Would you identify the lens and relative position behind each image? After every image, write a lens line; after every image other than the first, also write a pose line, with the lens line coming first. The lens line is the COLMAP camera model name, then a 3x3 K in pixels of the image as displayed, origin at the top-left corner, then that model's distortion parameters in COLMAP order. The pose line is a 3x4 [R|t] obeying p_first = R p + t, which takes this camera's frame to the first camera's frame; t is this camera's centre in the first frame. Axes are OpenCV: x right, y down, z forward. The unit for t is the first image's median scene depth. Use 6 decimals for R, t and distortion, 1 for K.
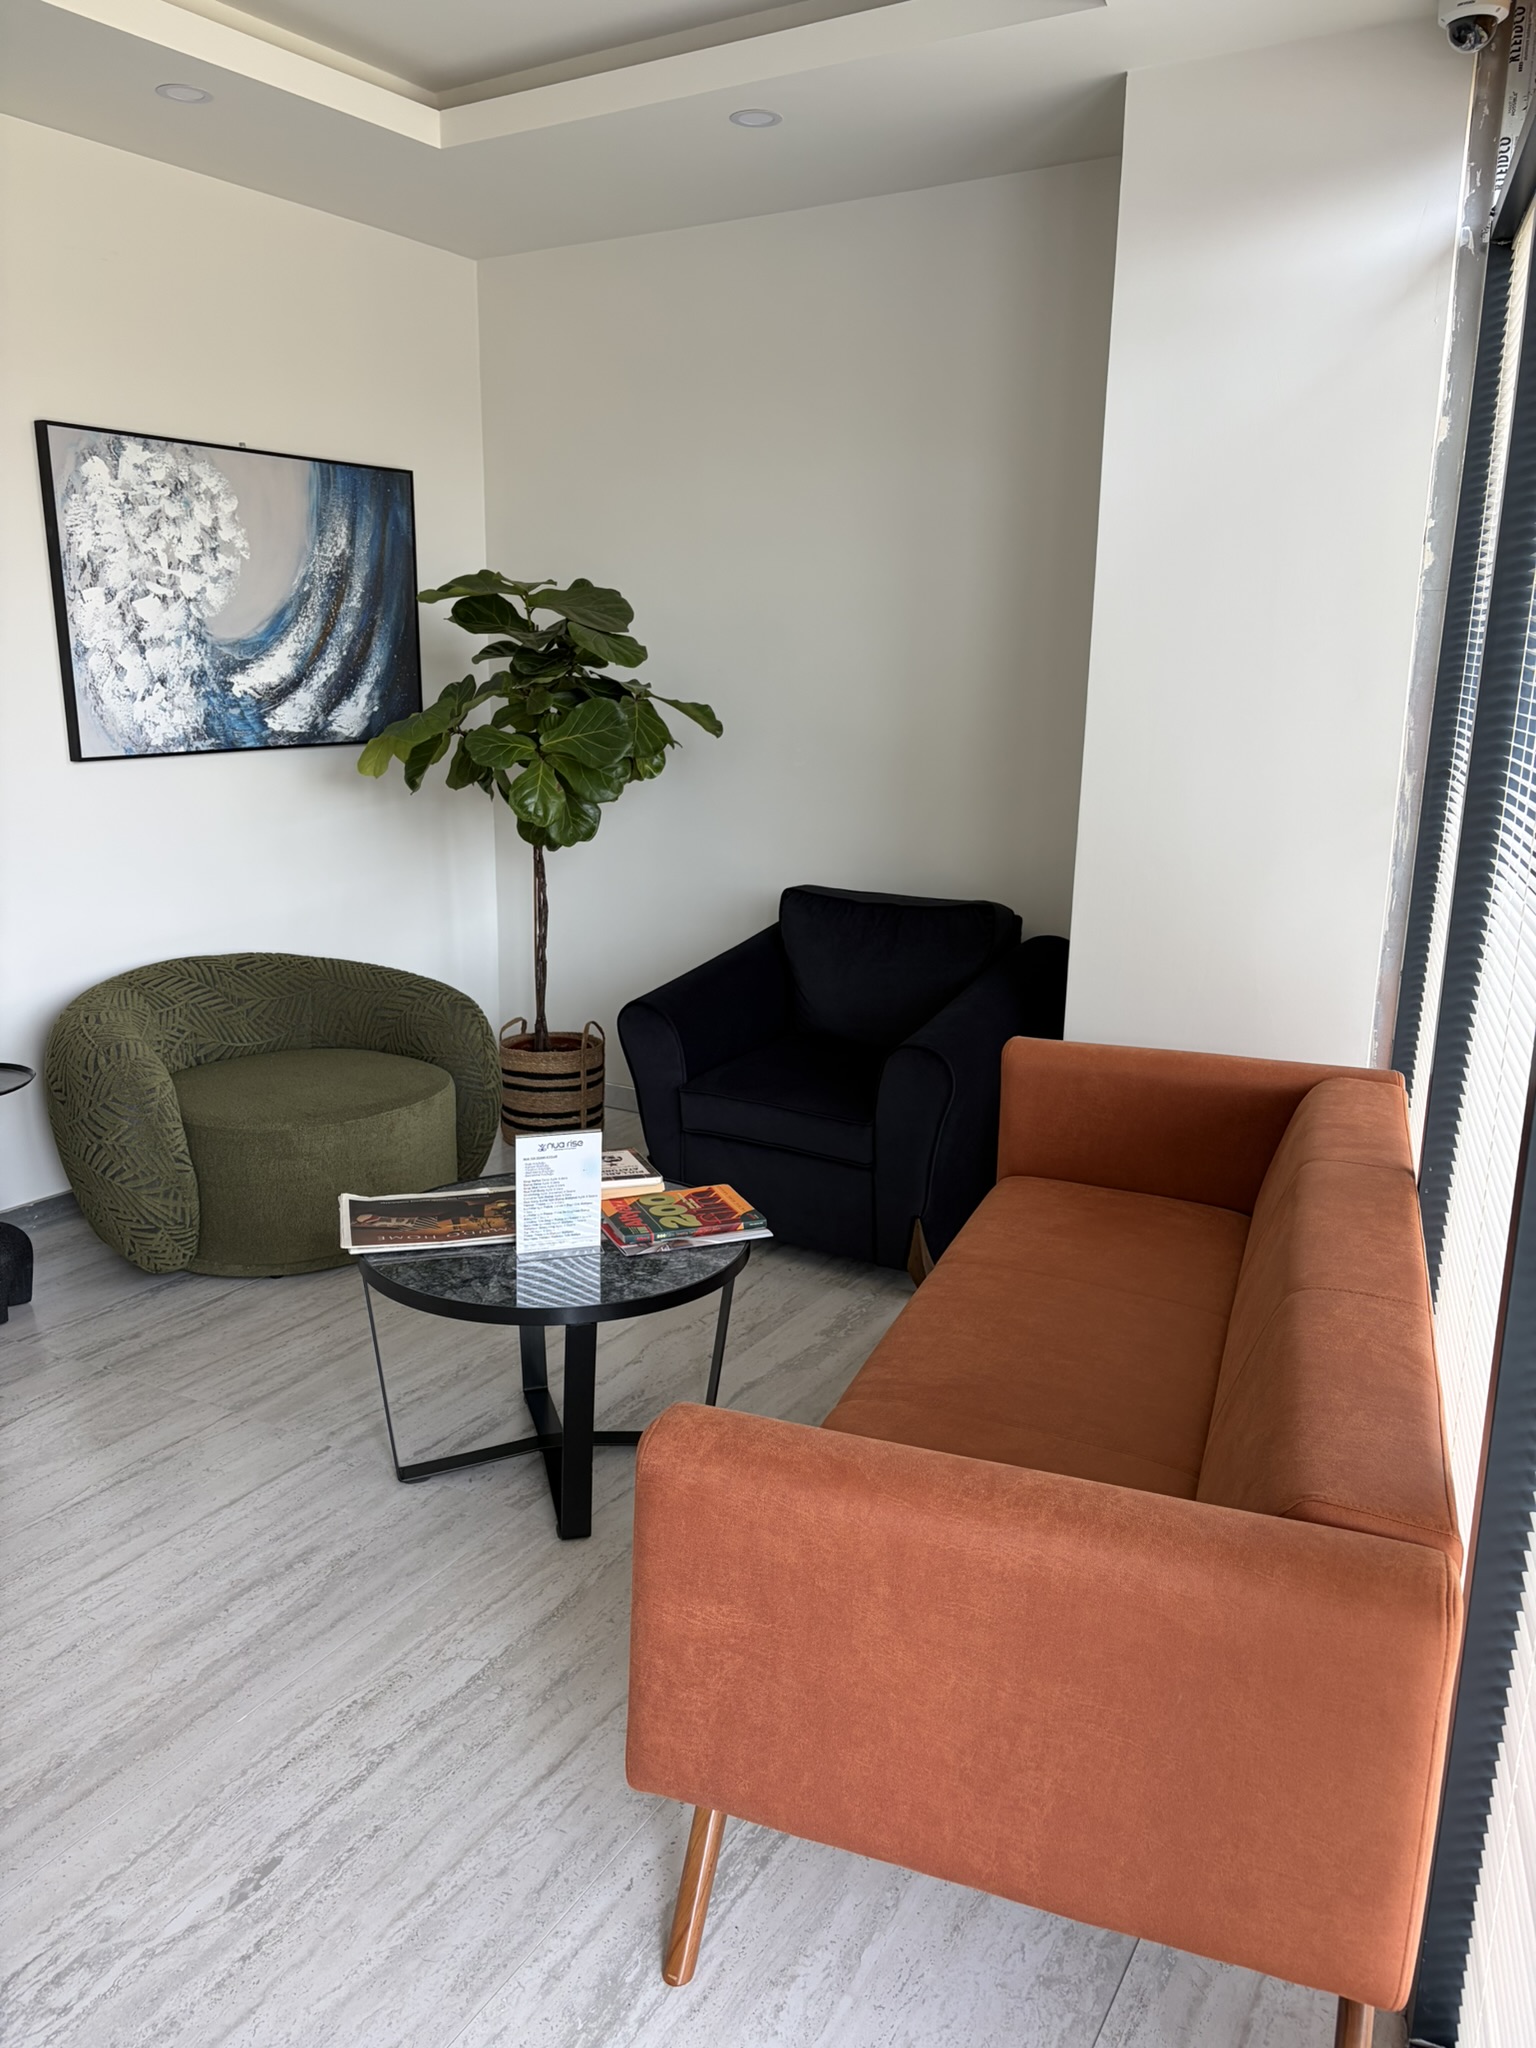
lens RADIAL K [[1580.9, 0, 768.0], [0, 1580.9, 1024.0], [0, 0, 1]] dist [-0.001789, -0.001481]
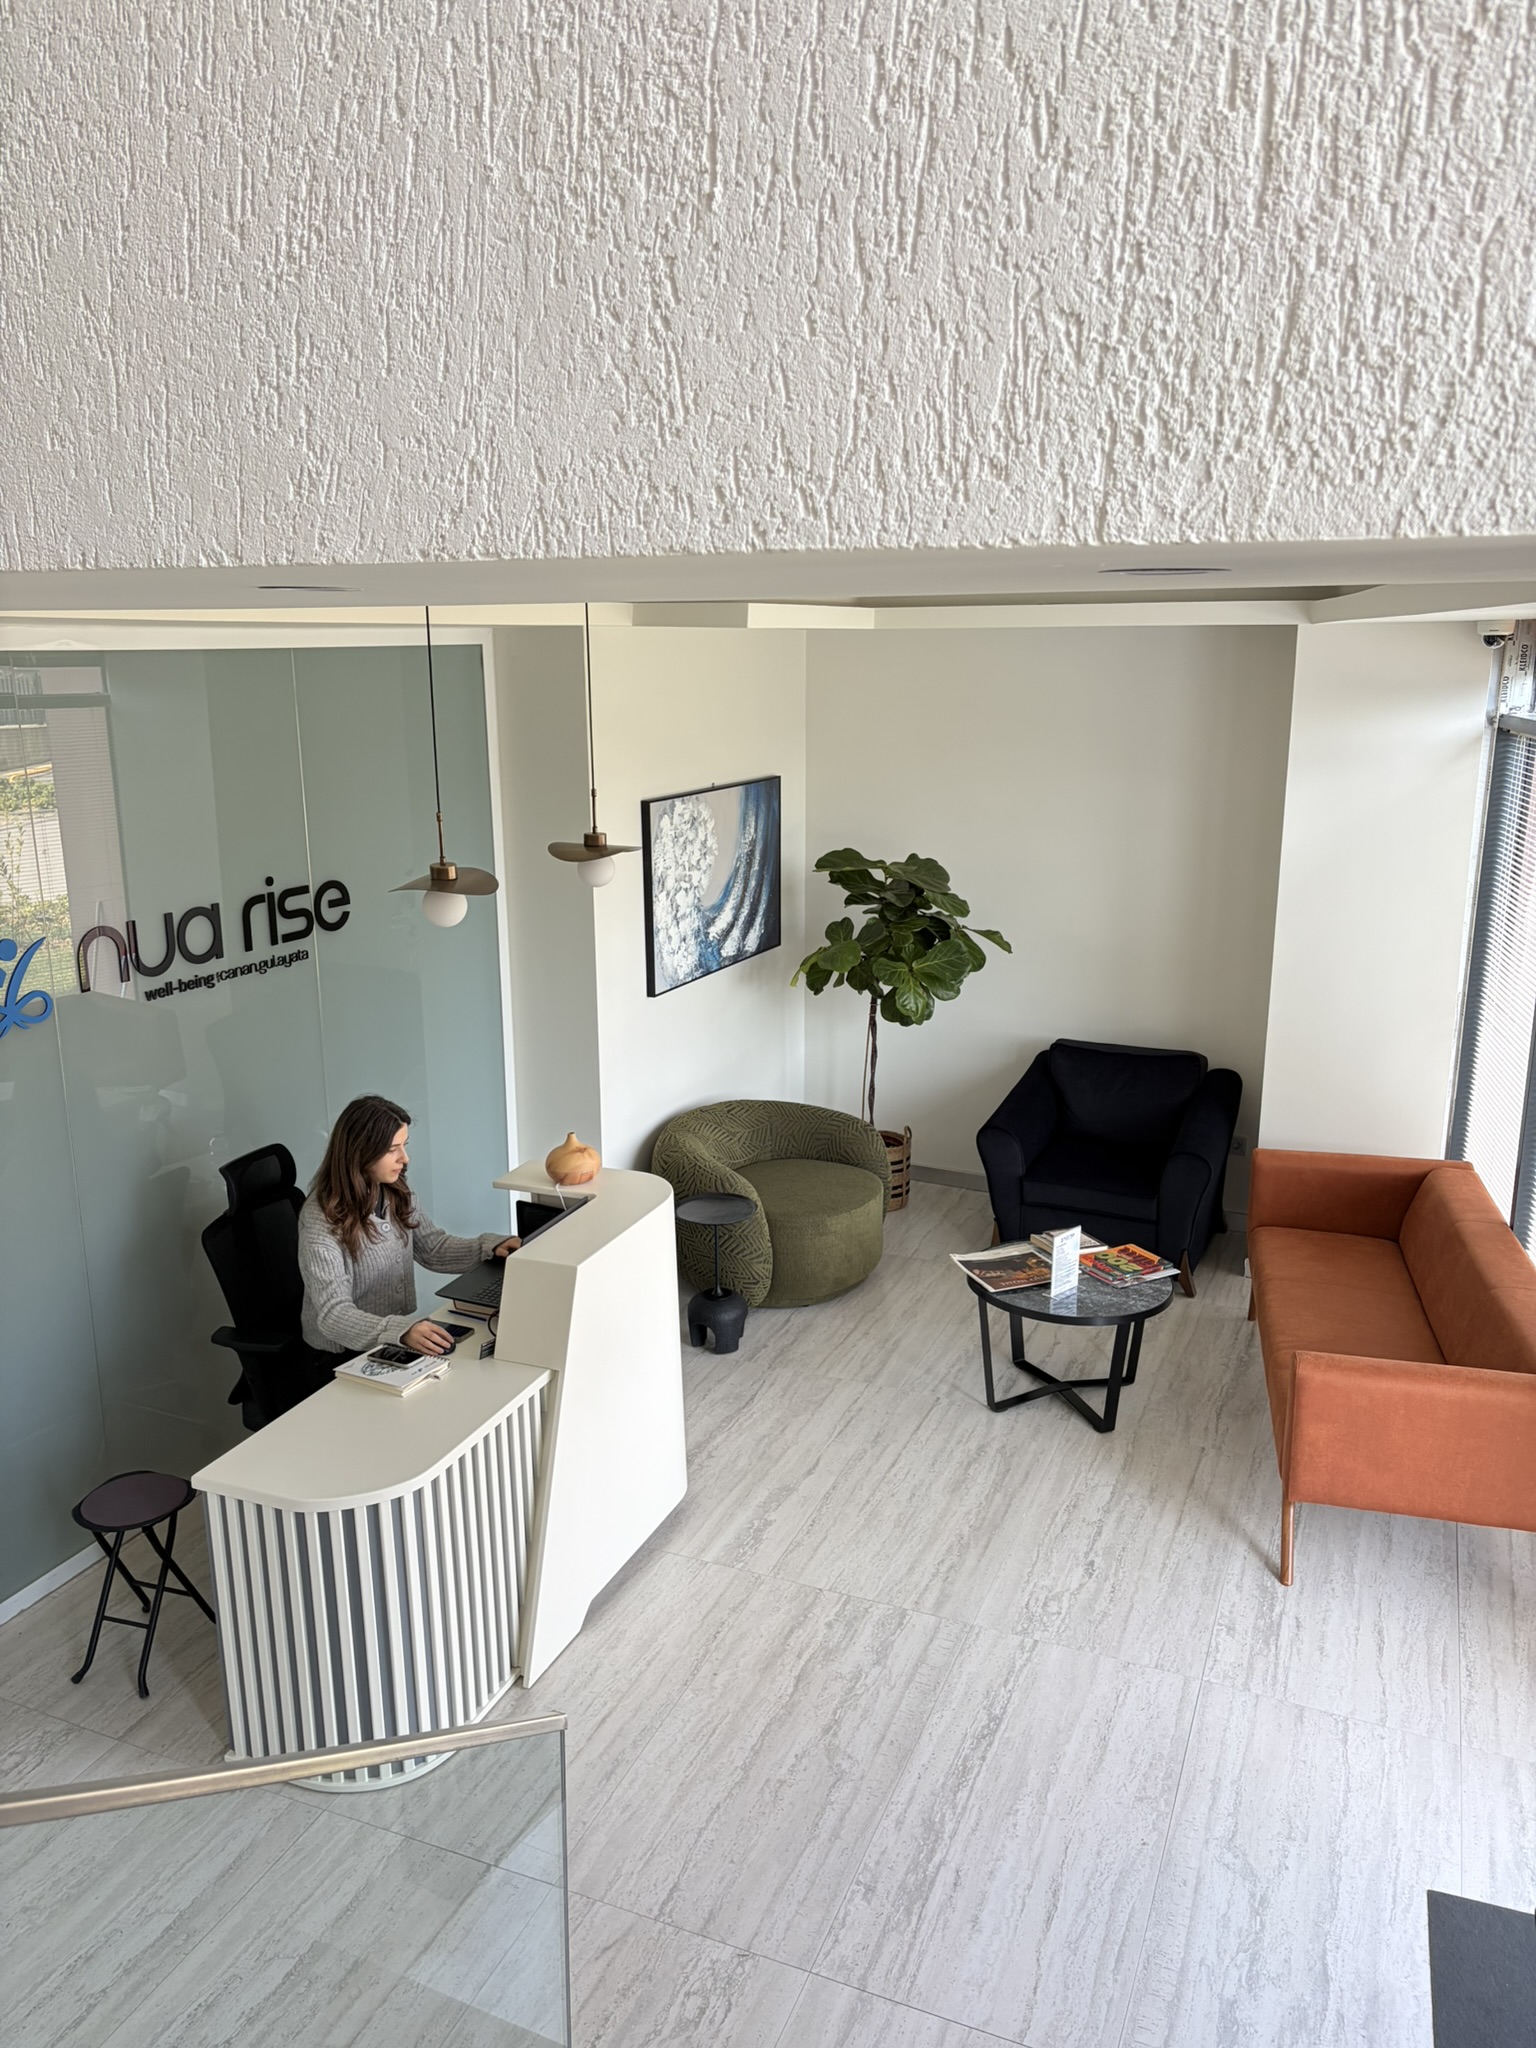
lens RADIAL K [[1516.0, 0, 765.9], [0, 1516.0, 1006.1], [0, 0, 1]] dist [-0.010865, -0.006262]
pose [[0.996228, -0.042679, 0.075559, -0.433318], [0.043689, 0.998976, -0.011760, -0.131806], [-0.074980, 0.015017, 0.997072, -0.560538]]
